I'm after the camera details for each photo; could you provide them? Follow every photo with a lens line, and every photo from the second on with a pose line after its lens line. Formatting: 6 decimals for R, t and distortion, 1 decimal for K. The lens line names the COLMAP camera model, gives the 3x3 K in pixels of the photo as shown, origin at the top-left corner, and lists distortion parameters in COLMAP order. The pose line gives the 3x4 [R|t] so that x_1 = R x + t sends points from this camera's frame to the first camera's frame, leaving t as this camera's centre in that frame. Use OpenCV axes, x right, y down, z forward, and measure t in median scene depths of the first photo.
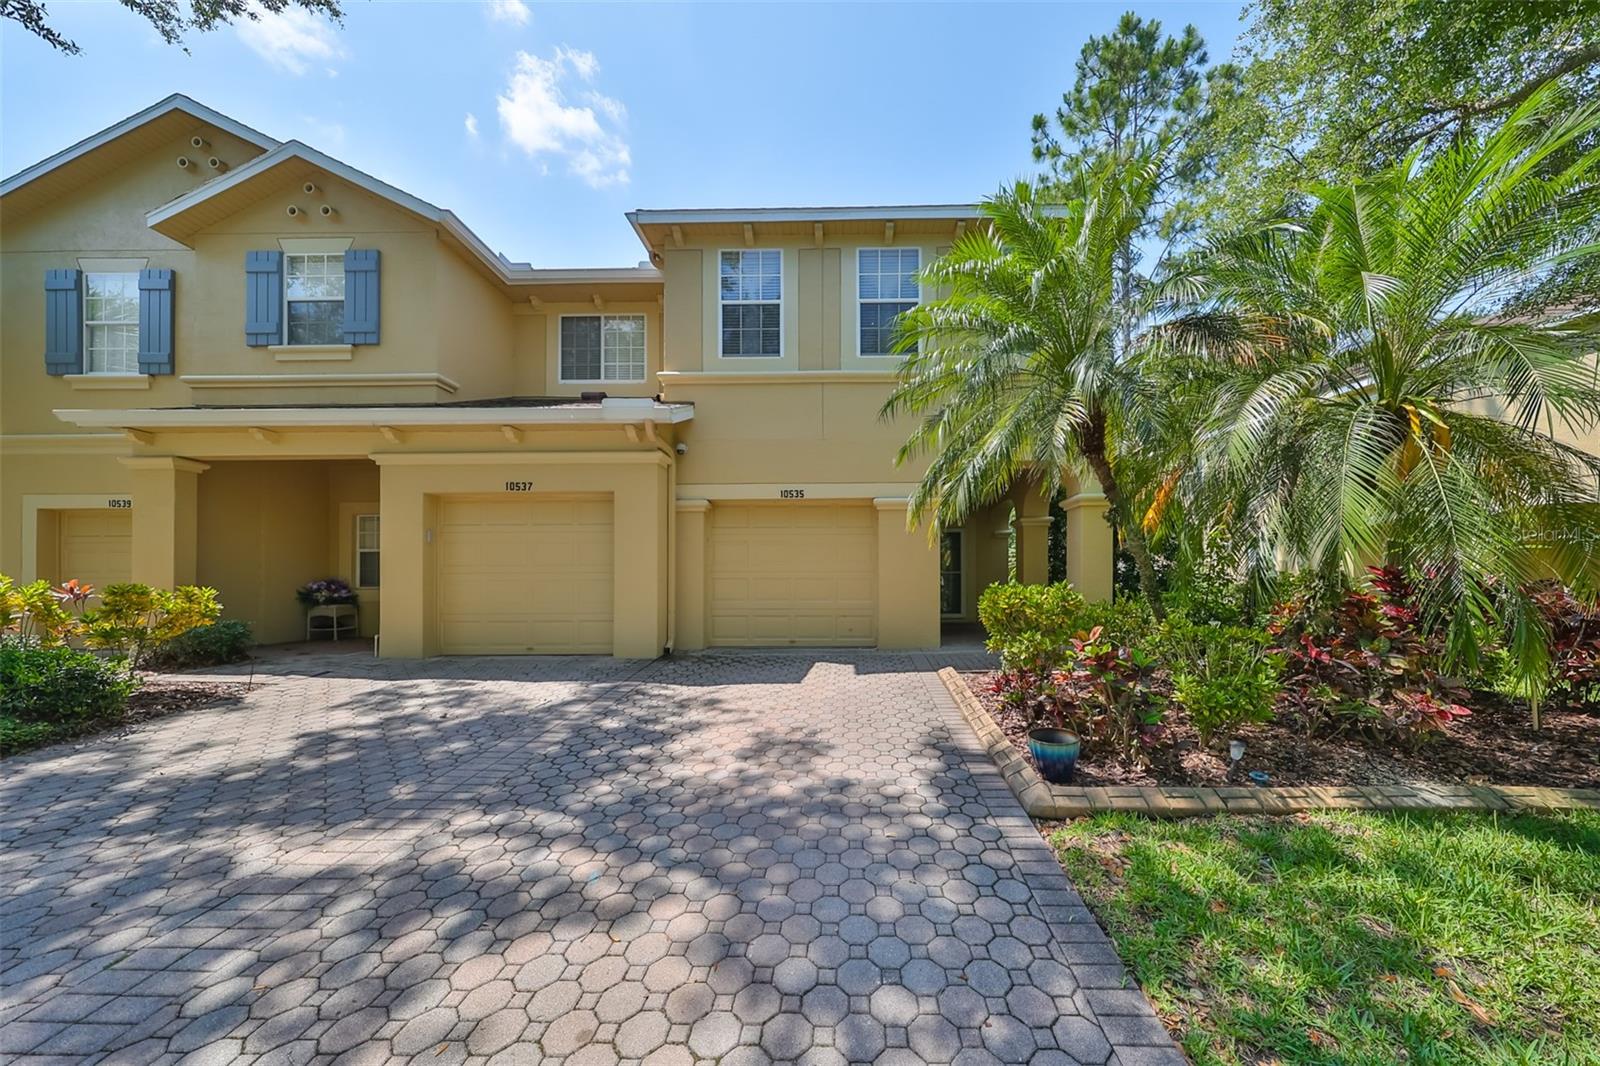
lens RADIAL K [[510.7, 0, 890.7], [0, 510.7, 583.6], [0, 0, 1]] dist [-0.000853, -0.000187]
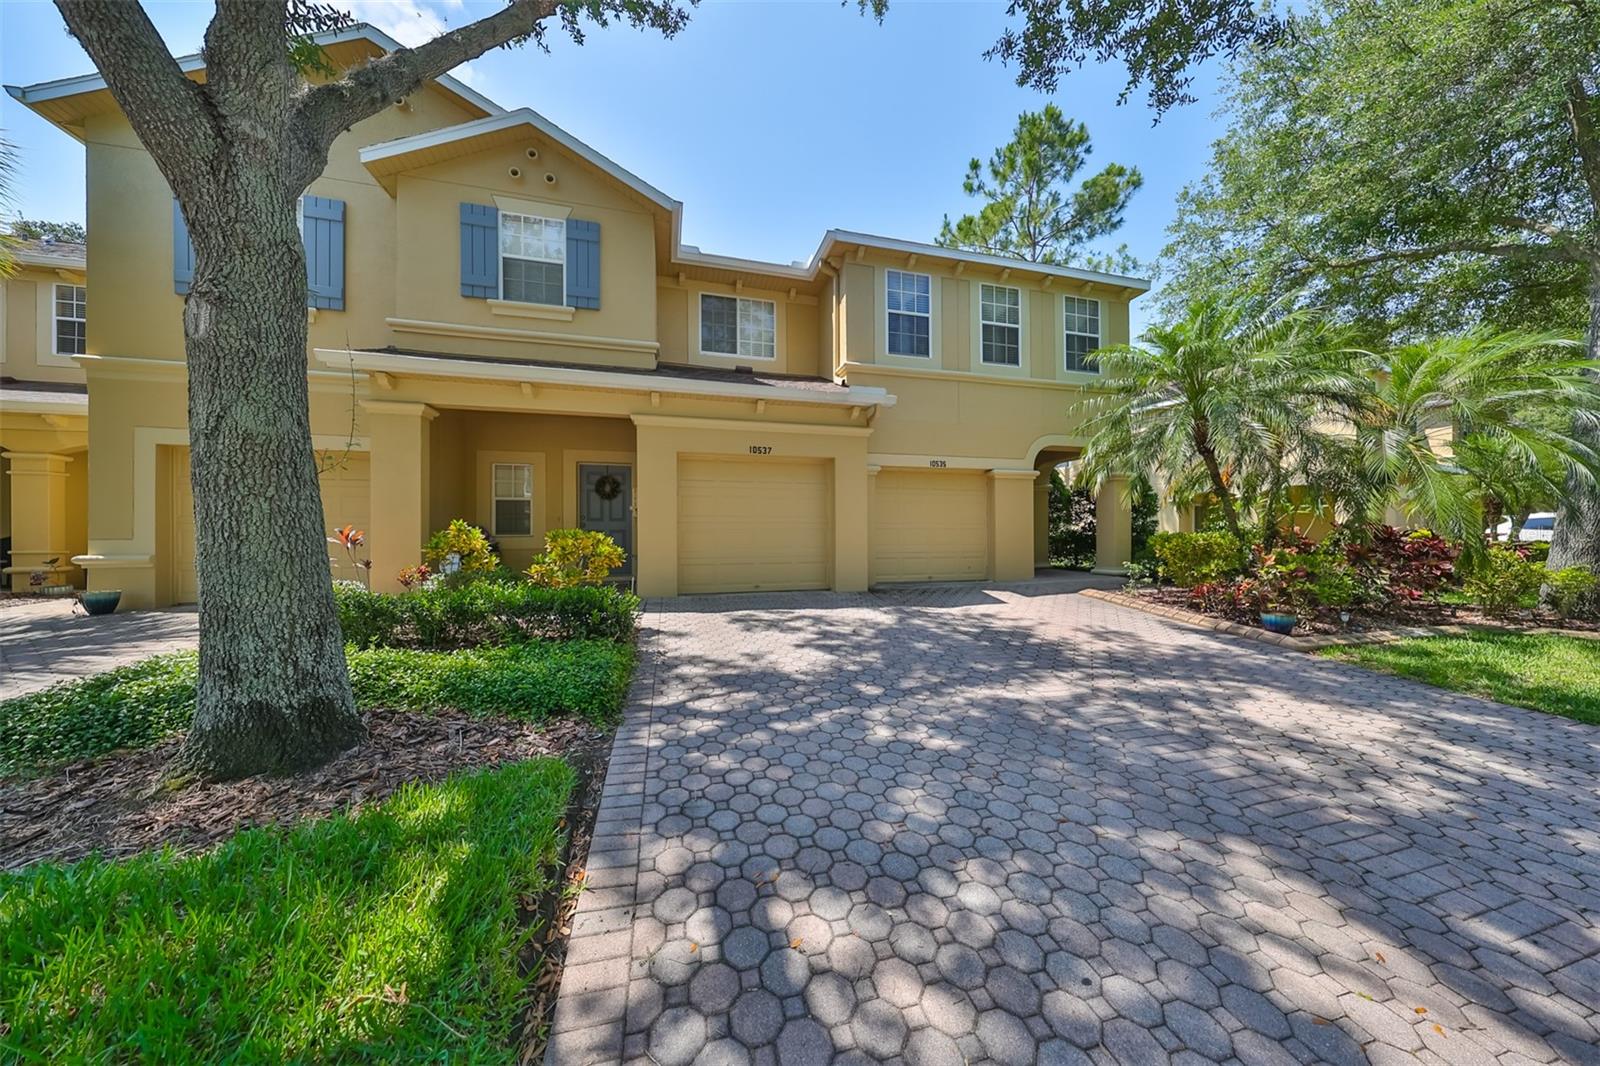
lens RADIAL K [[510.7, 0, 785.7], [0, 510.7, 532.3], [0, 0, 1]] dist [-0.000853, -0.000187]
pose [[0.963150, 0.004423, 0.268929, -0.926438], [-0.001550, 0.999939, -0.010894, 0.012614], [-0.268961, 0.010076, 0.963098, -0.145153]]
